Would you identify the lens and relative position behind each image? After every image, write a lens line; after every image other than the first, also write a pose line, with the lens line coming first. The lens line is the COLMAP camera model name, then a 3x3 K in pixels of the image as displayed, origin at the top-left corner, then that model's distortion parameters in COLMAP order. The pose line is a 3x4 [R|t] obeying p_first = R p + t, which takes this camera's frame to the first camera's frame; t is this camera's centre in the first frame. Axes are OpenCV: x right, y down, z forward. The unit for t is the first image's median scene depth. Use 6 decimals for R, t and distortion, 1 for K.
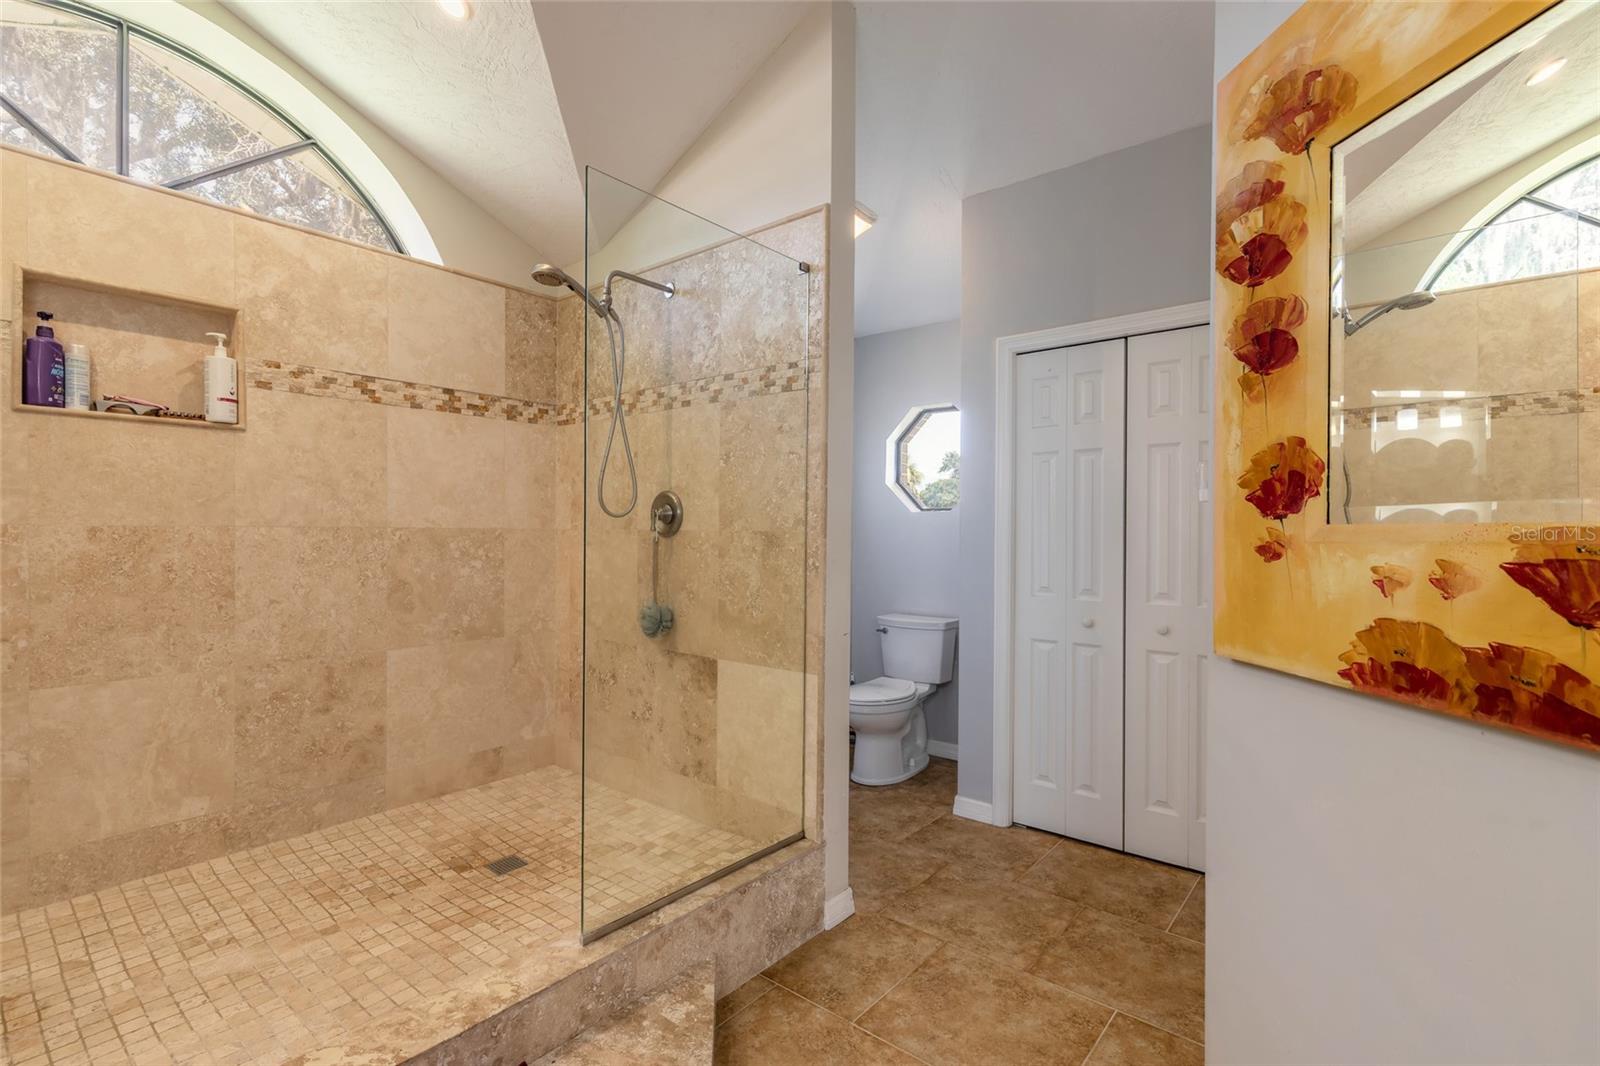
lens RADIAL K [[726.6, 0, 791.7], [0, 726.6, 538.8], [0, 0, 1]] dist [0.011905, -0.002330]
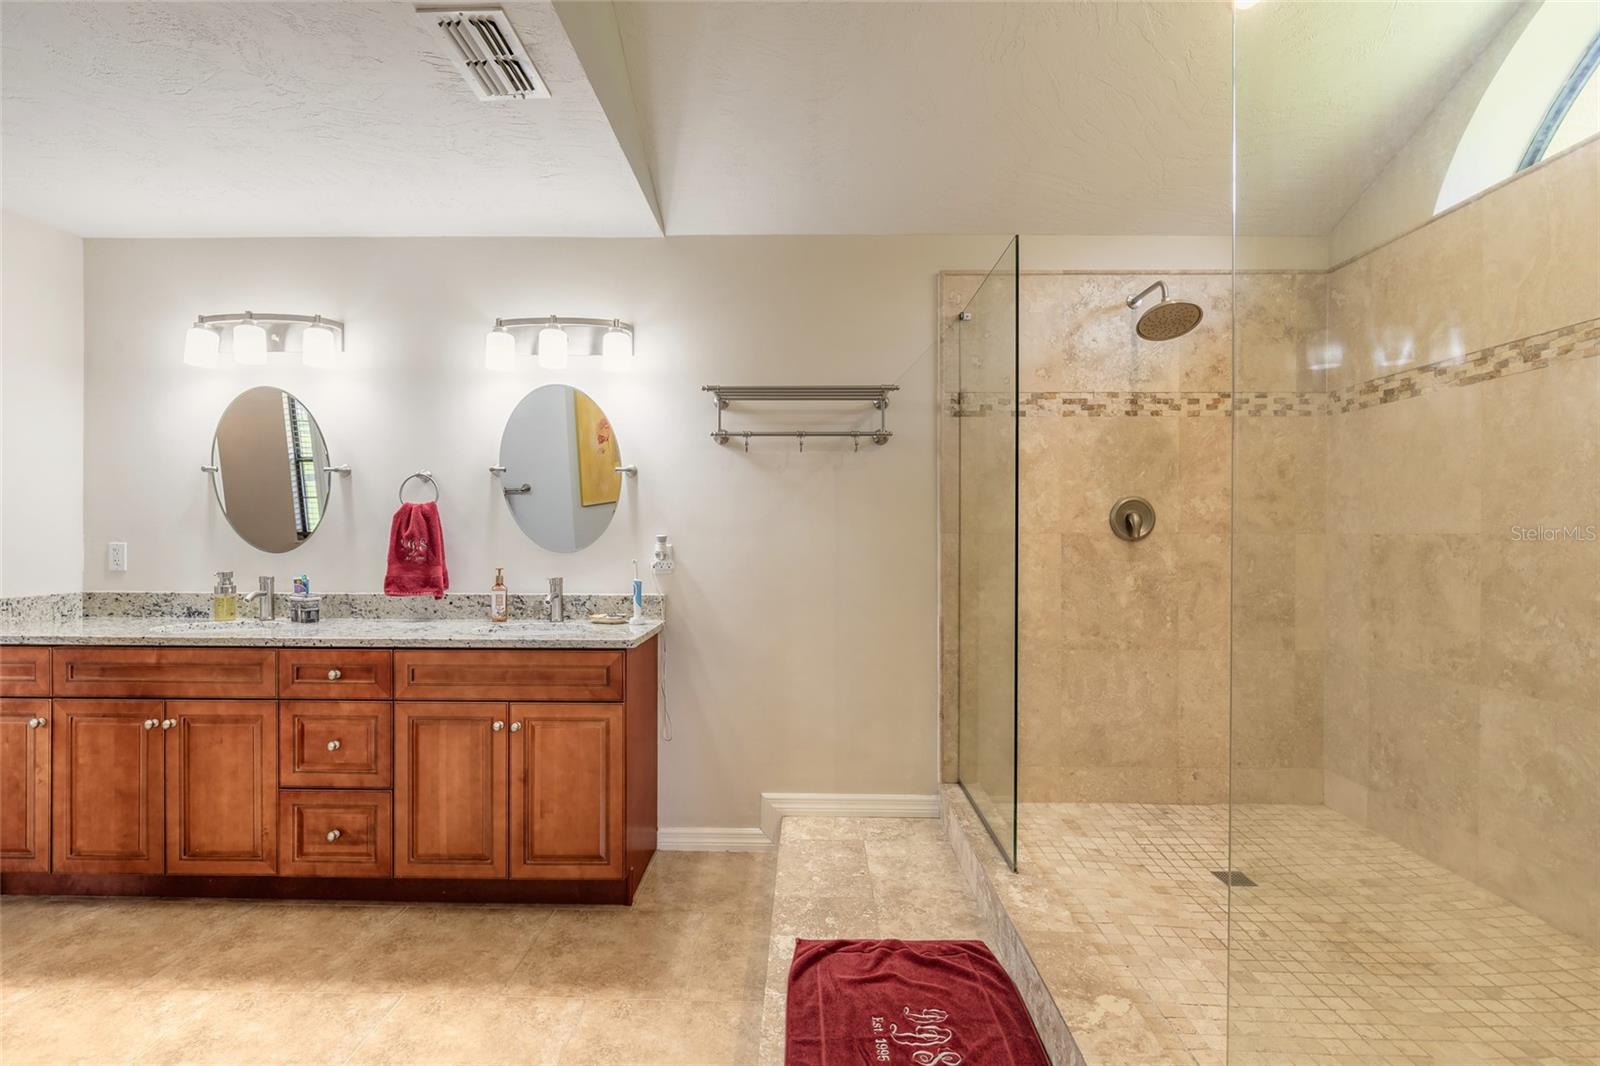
lens RADIAL K [[774.2, 0, 786.6], [0, 774.2, 536.7], [0, 0, 1]] dist [0.001323, 0.000957]
pose [[-0.780290, -0.007152, -0.625377, 0.289594], [-0.012978, 0.999904, 0.004758, -0.005397], [0.625284, 0.011829, -0.780308, 0.918294]]
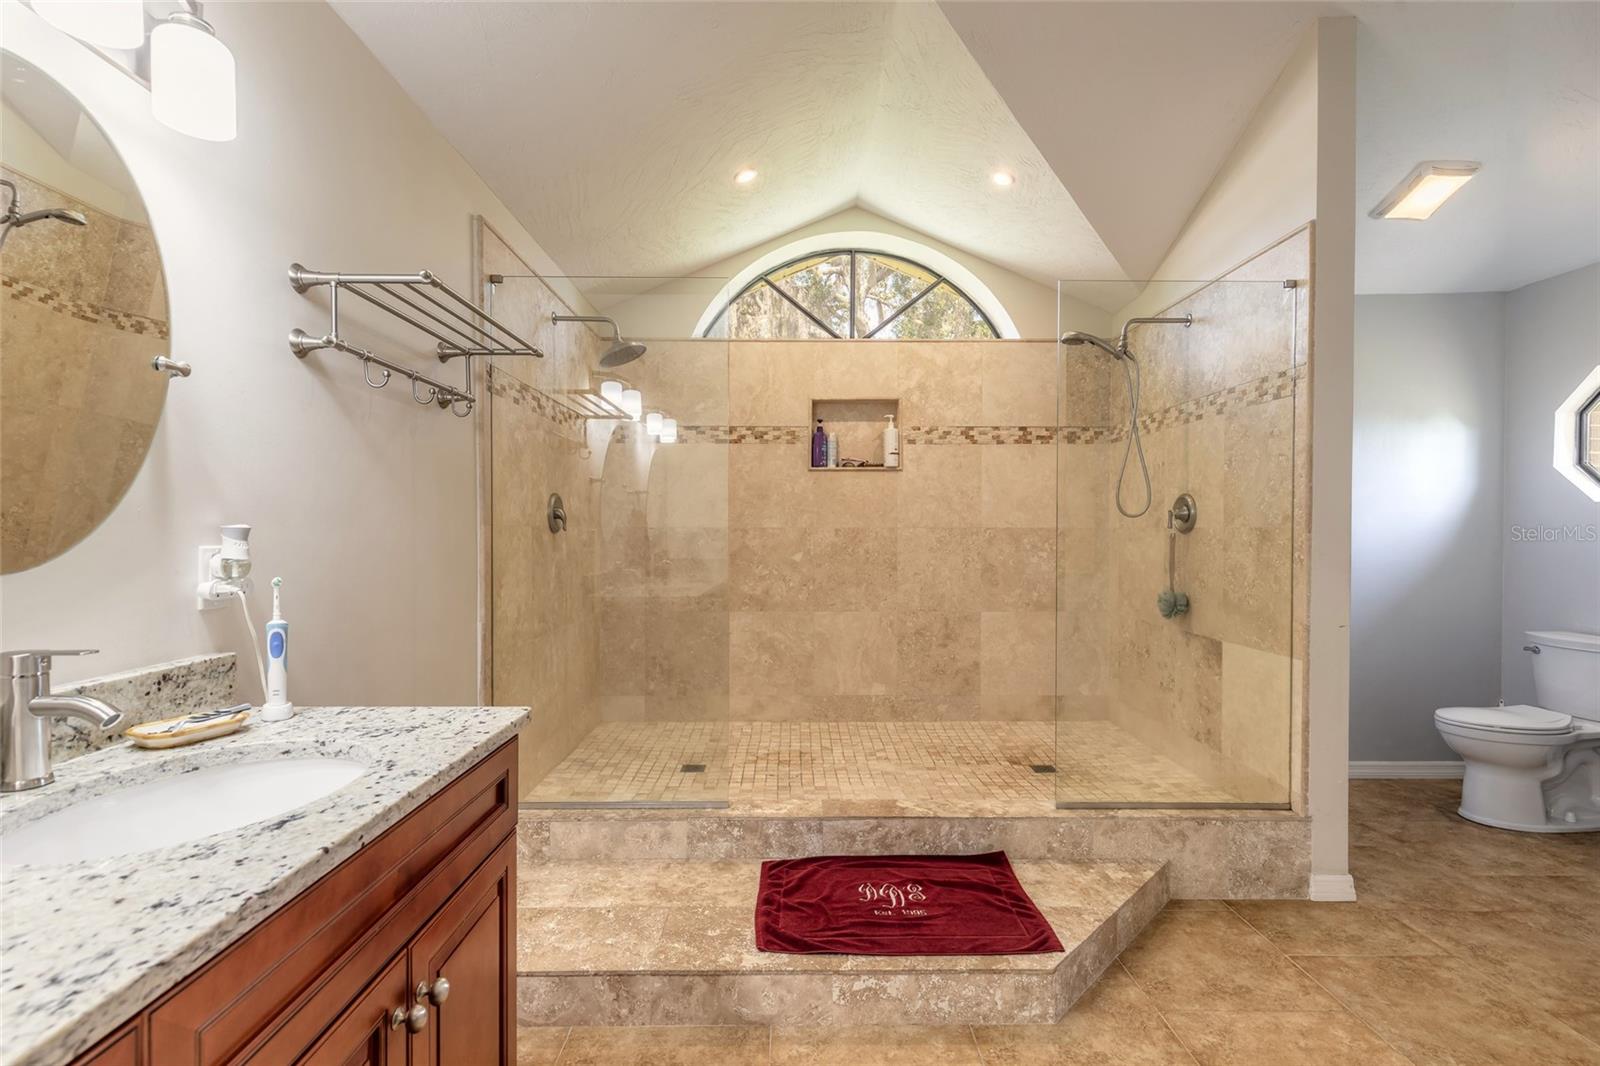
lens RADIAL K [[726.6, 0, 800.4], [0, 726.6, 537.7], [0, 0, 1]] dist [0.011905, -0.002330]
pose [[0.652223, 0.000334, -0.758027, 0.359304], [-0.003449, 0.999991, -0.002526, 0.010828], [0.758019, 0.004262, 0.652218, -0.259313]]
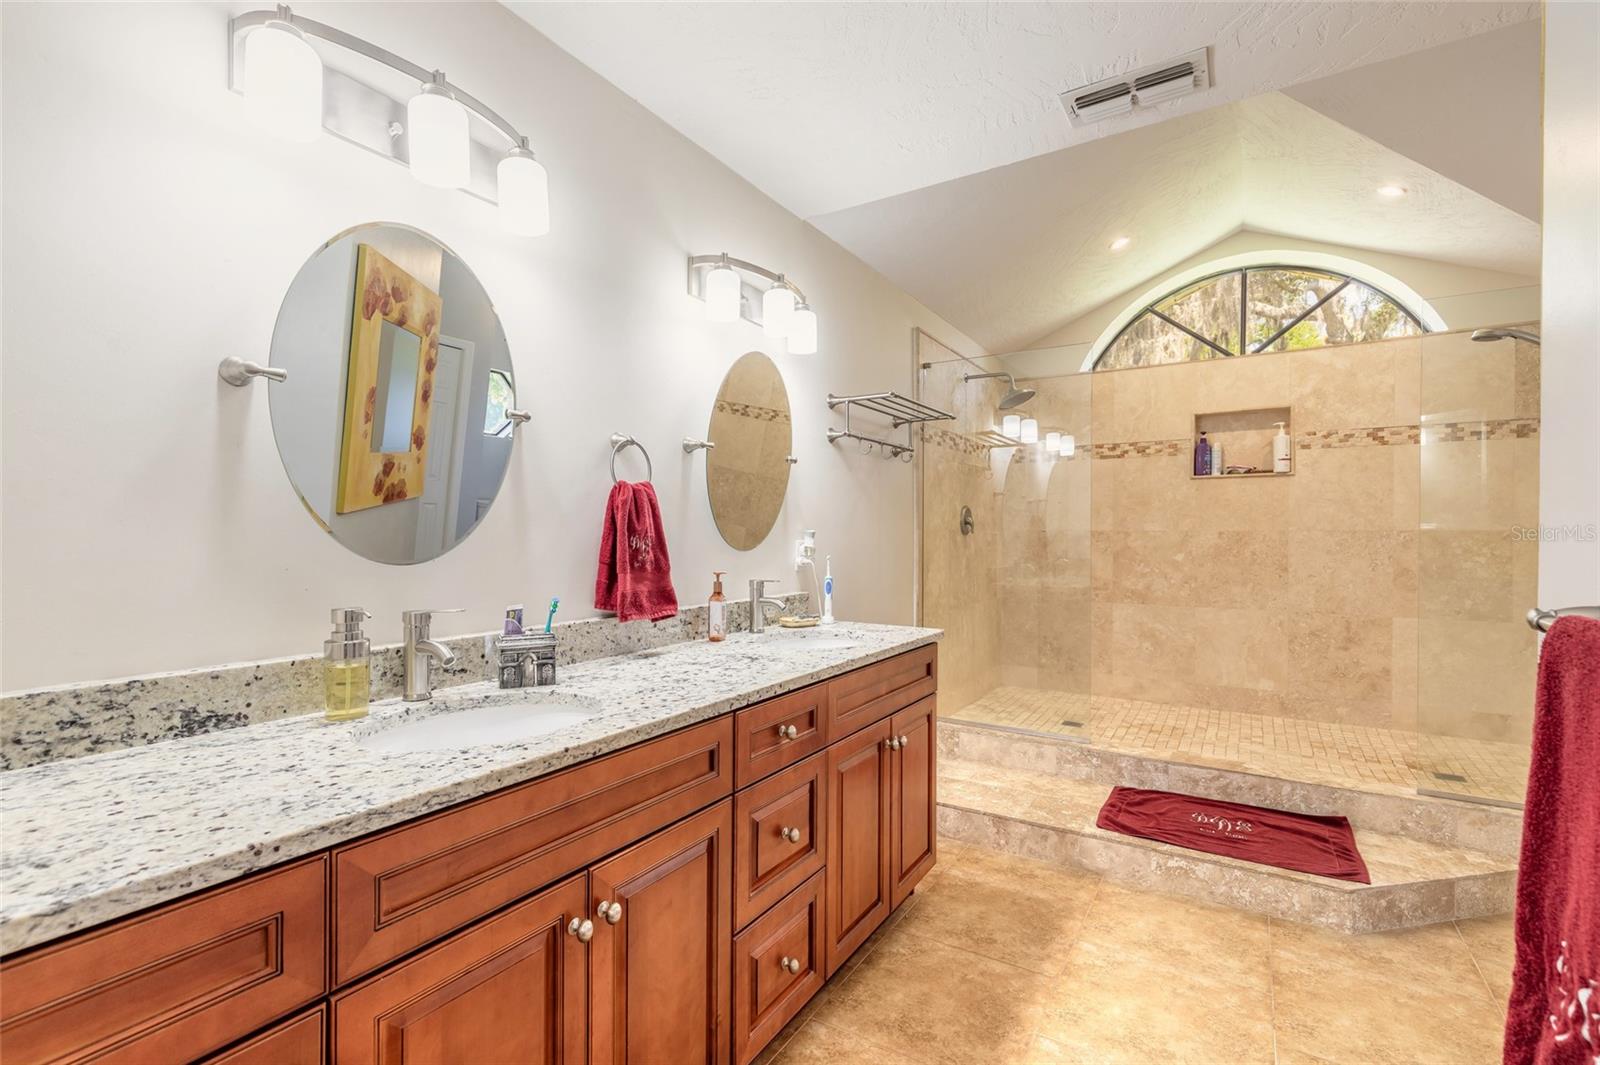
lens RADIAL K [[726.6, 0, 793.2], [0, 726.6, 537.7], [0, 0, 1]] dist [0.011905, -0.002330]
pose [[0.137007, 0.000030, -0.990570, 0.797782], [-0.010733, 0.999941, -0.001454, 0.014666], [0.990512, 0.010831, 0.136999, -0.406888]]
